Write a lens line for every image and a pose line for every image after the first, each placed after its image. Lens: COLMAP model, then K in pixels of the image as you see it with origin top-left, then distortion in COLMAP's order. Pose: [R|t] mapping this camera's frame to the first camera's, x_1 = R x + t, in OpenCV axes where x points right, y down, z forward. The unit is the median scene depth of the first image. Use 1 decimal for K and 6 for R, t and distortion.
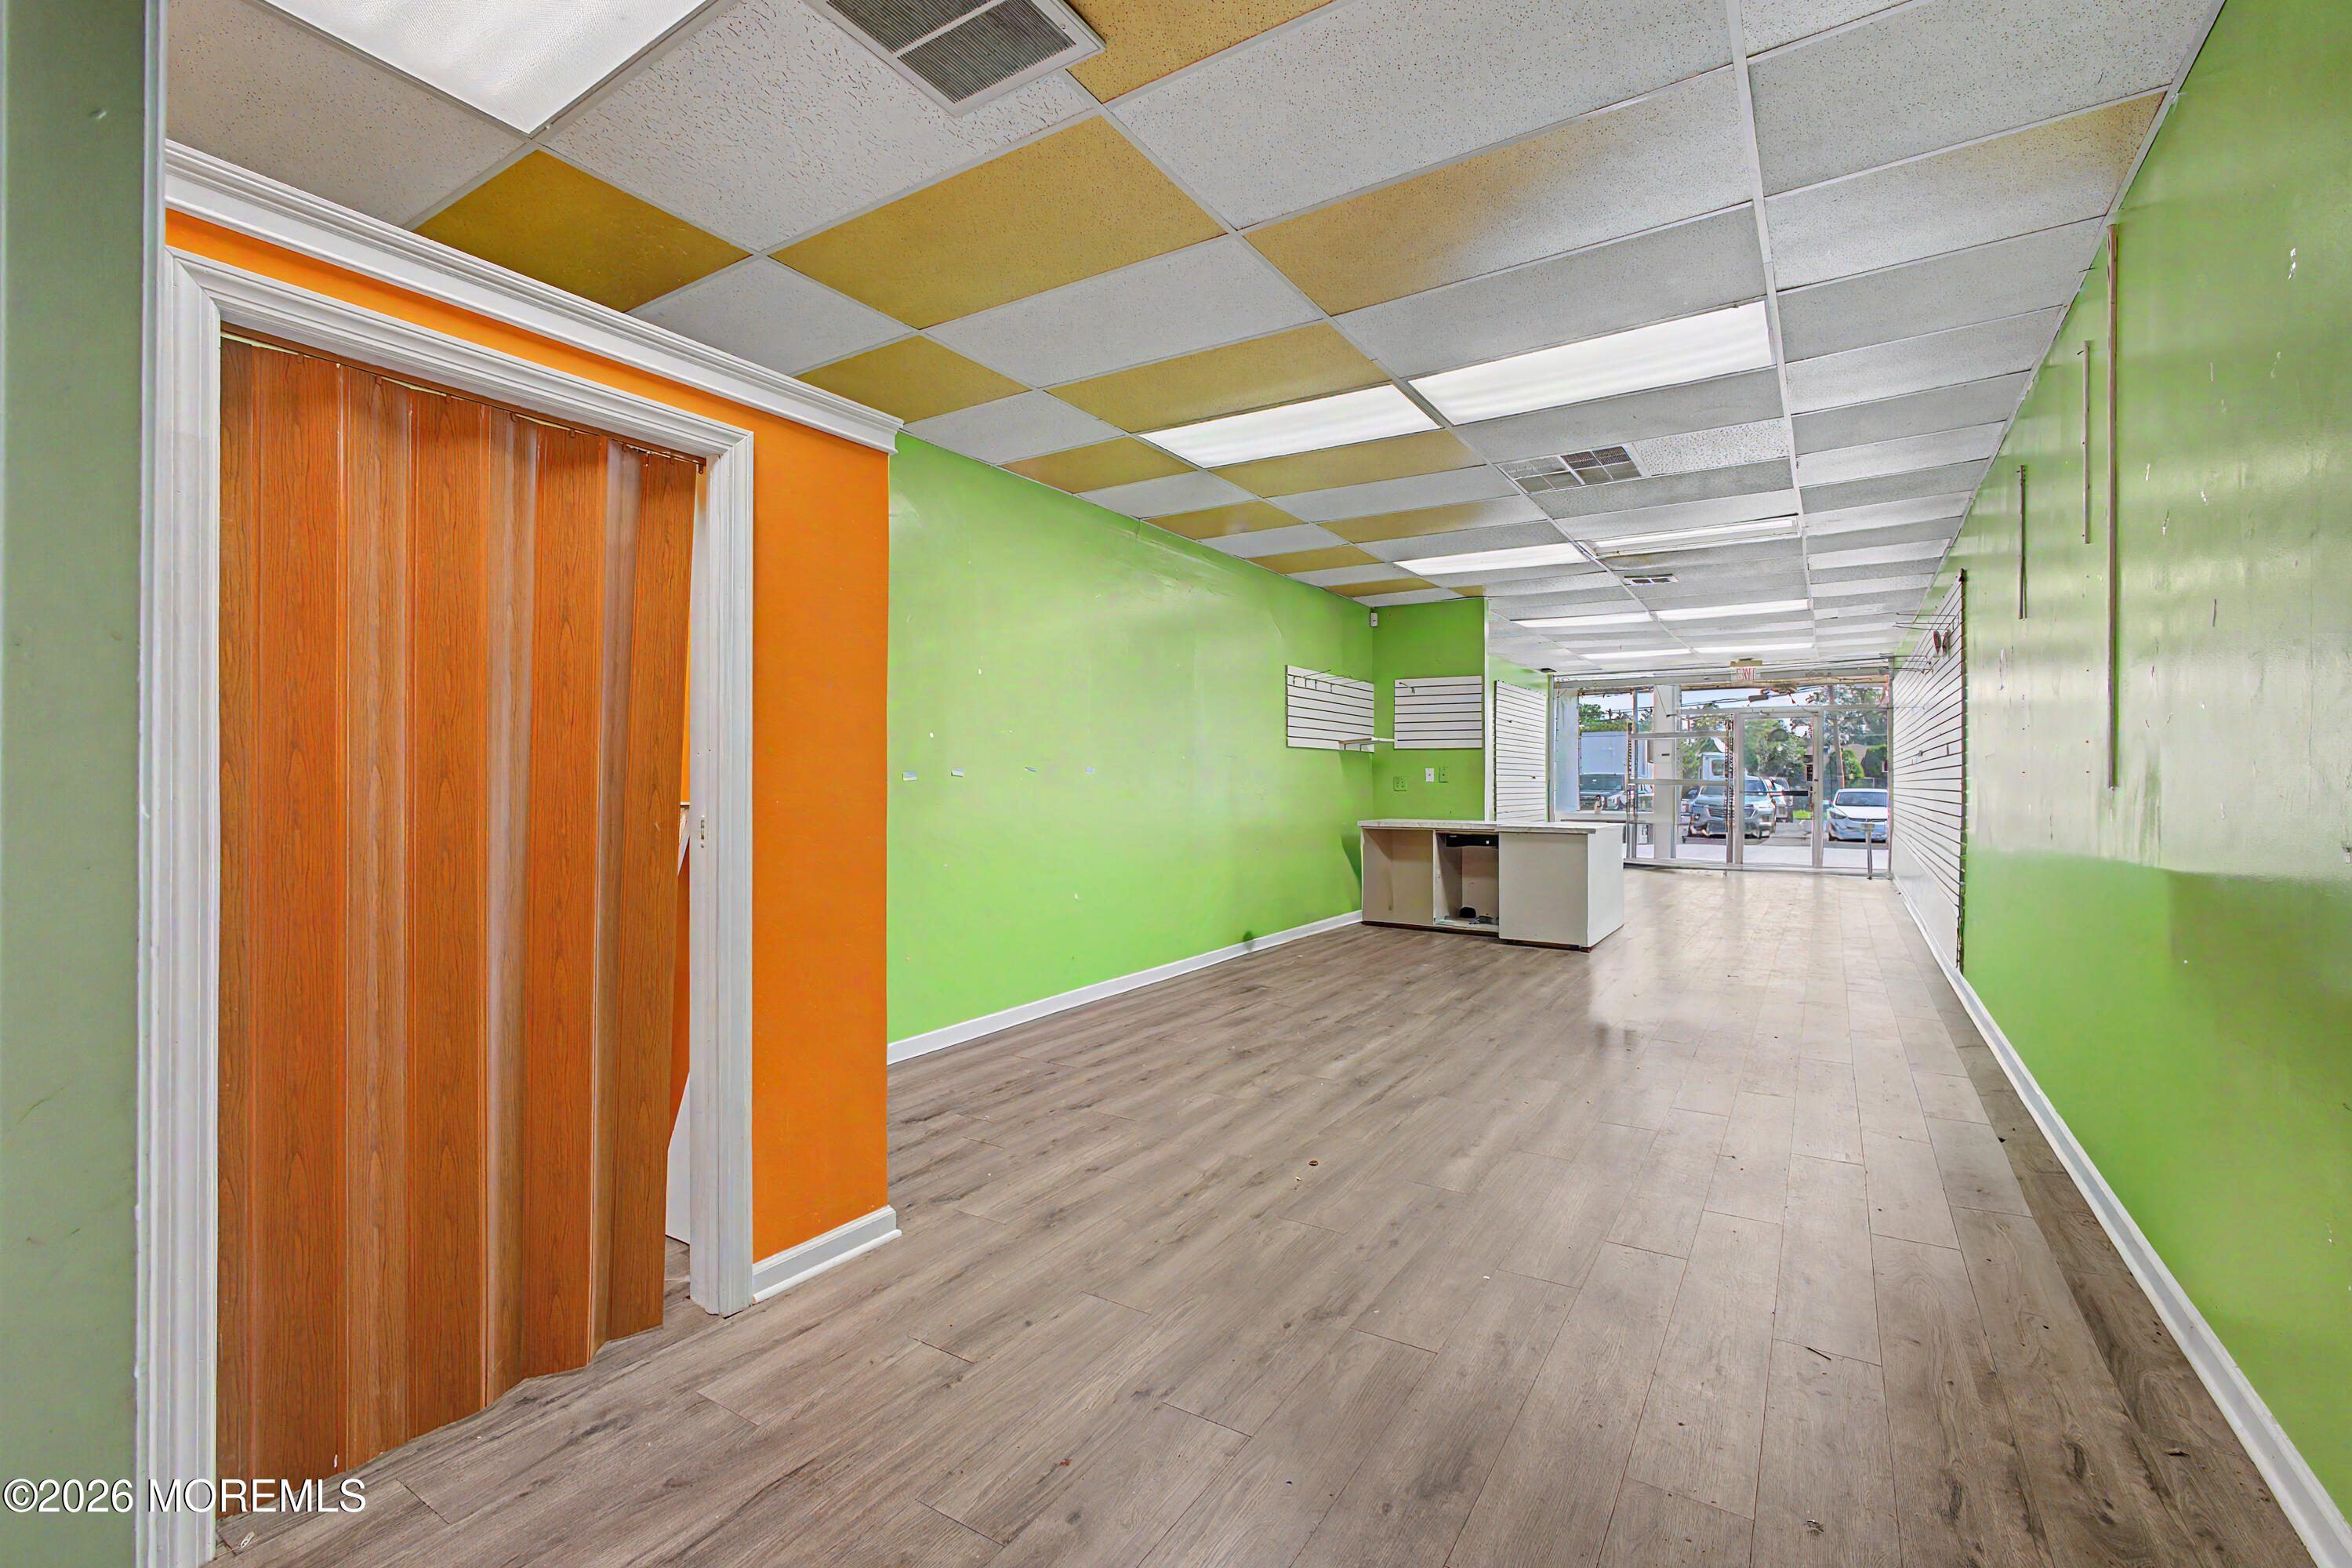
lens RADIAL K [[1014.8, 0, 1198.1], [0, 1014.8, 783.6], [0, 0, 1]] dist [-0.008793, 0.000446]
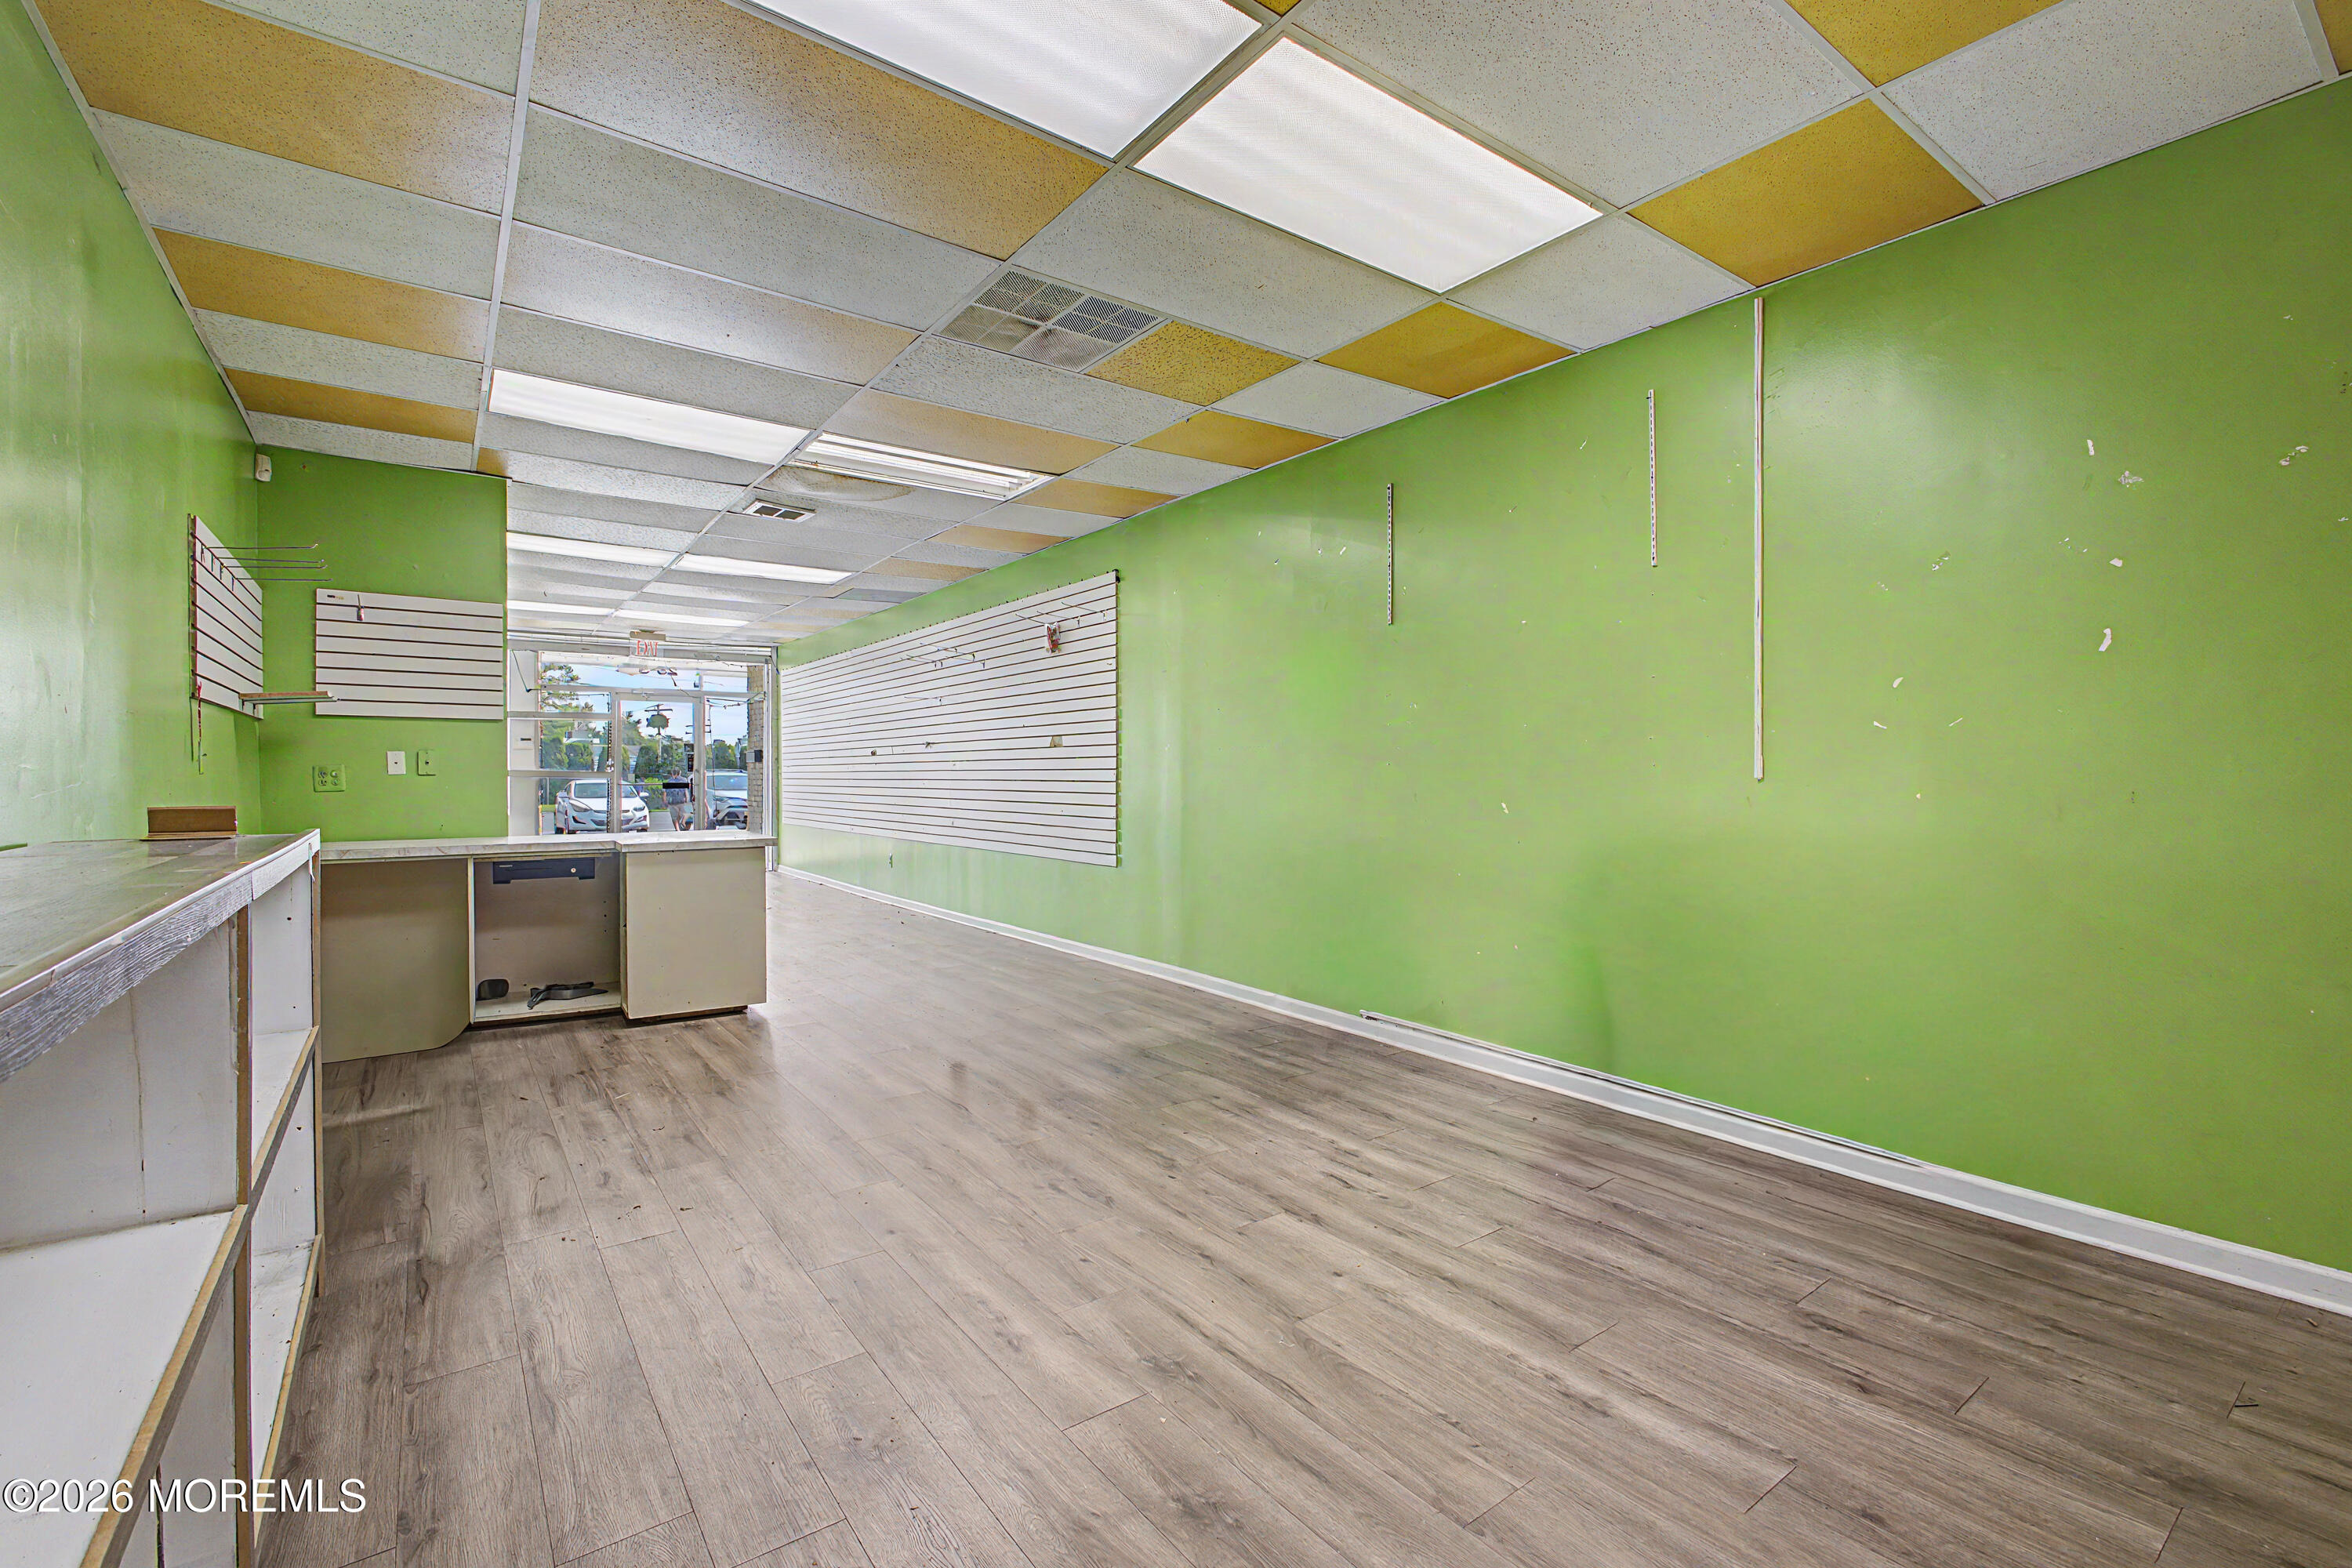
lens RADIAL K [[1014.8, 0, 1185.4], [0, 1014.8, 785.2], [0, 0, 1]] dist [-0.008793, 0.000446]
pose [[0.377400, -0.015449, 0.925921, -0.092816], [0.004756, 0.999880, 0.014744, -0.001291], [-0.926038, -0.001161, 0.377429, 0.249388]]
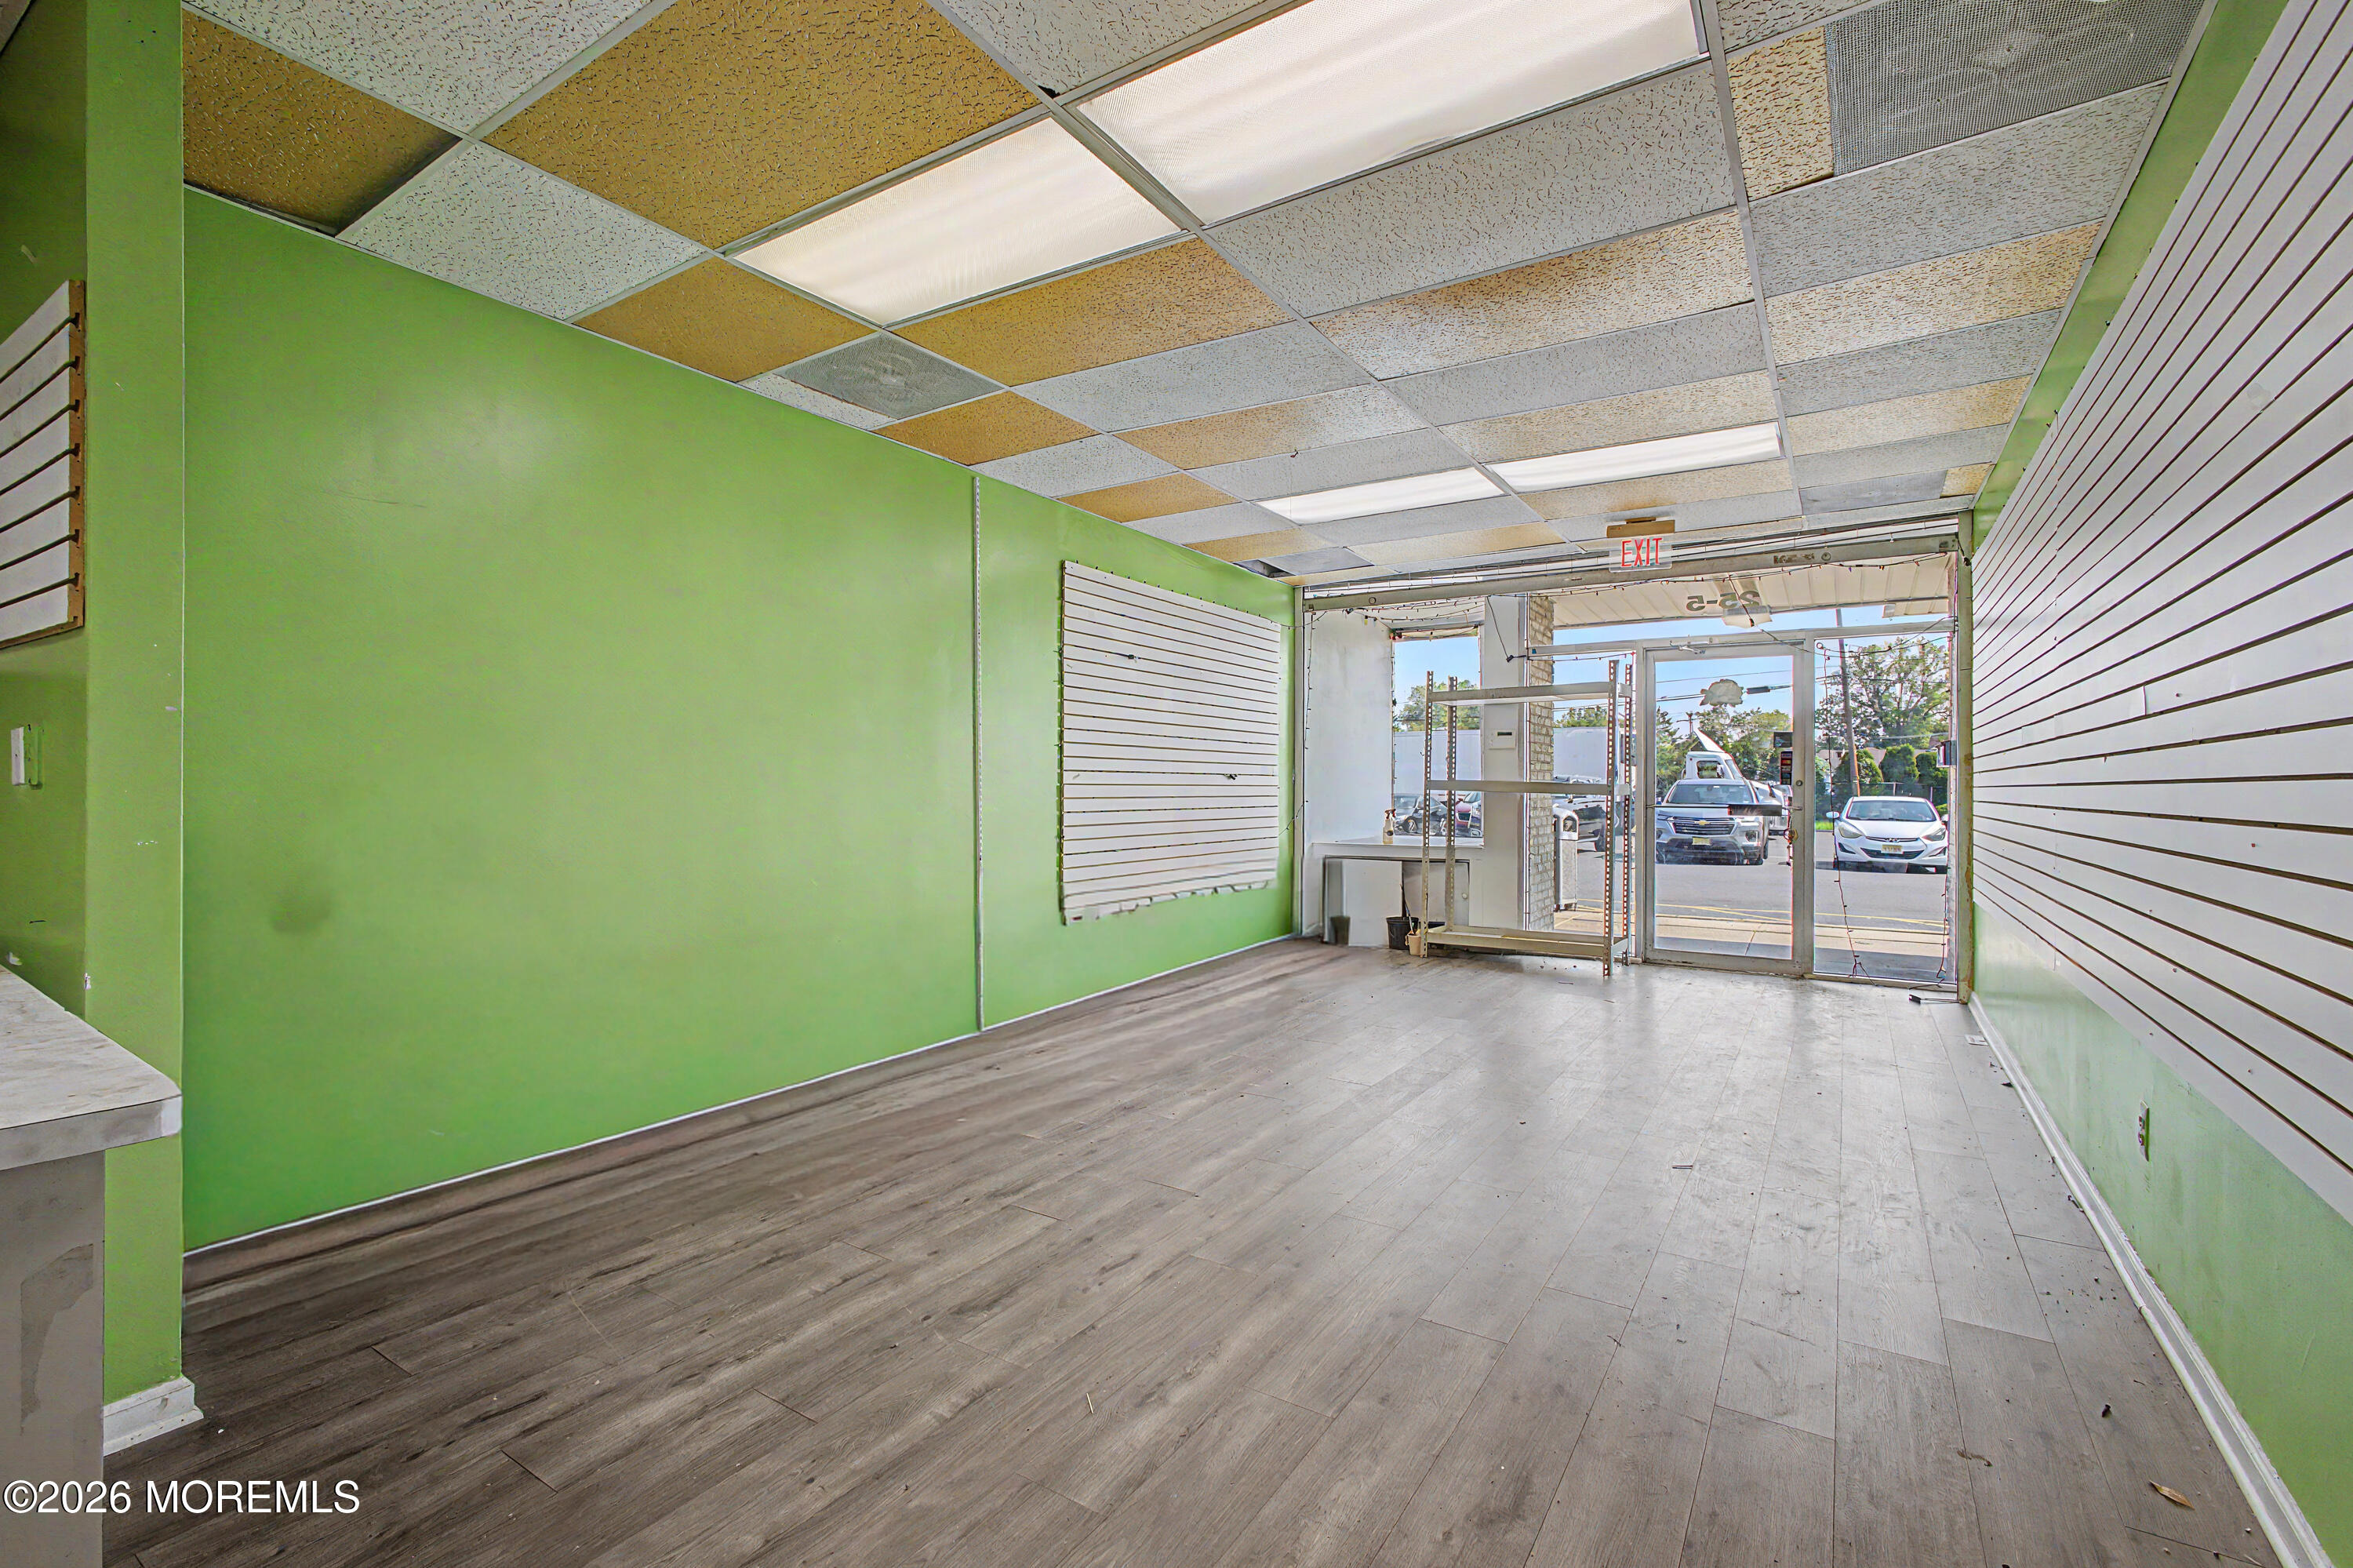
lens RADIAL K [[1015.3, 0, 1148.9], [0, 1015.3, 788.2], [0, 0, 1]] dist [-0.008793, 0.000446]
pose [[0.999010, -0.003665, -0.044331, 0.343838], [0.003512, 0.999988, -0.003537, 0.000838], [0.044343, 0.003377, 0.999011, 0.537889]]
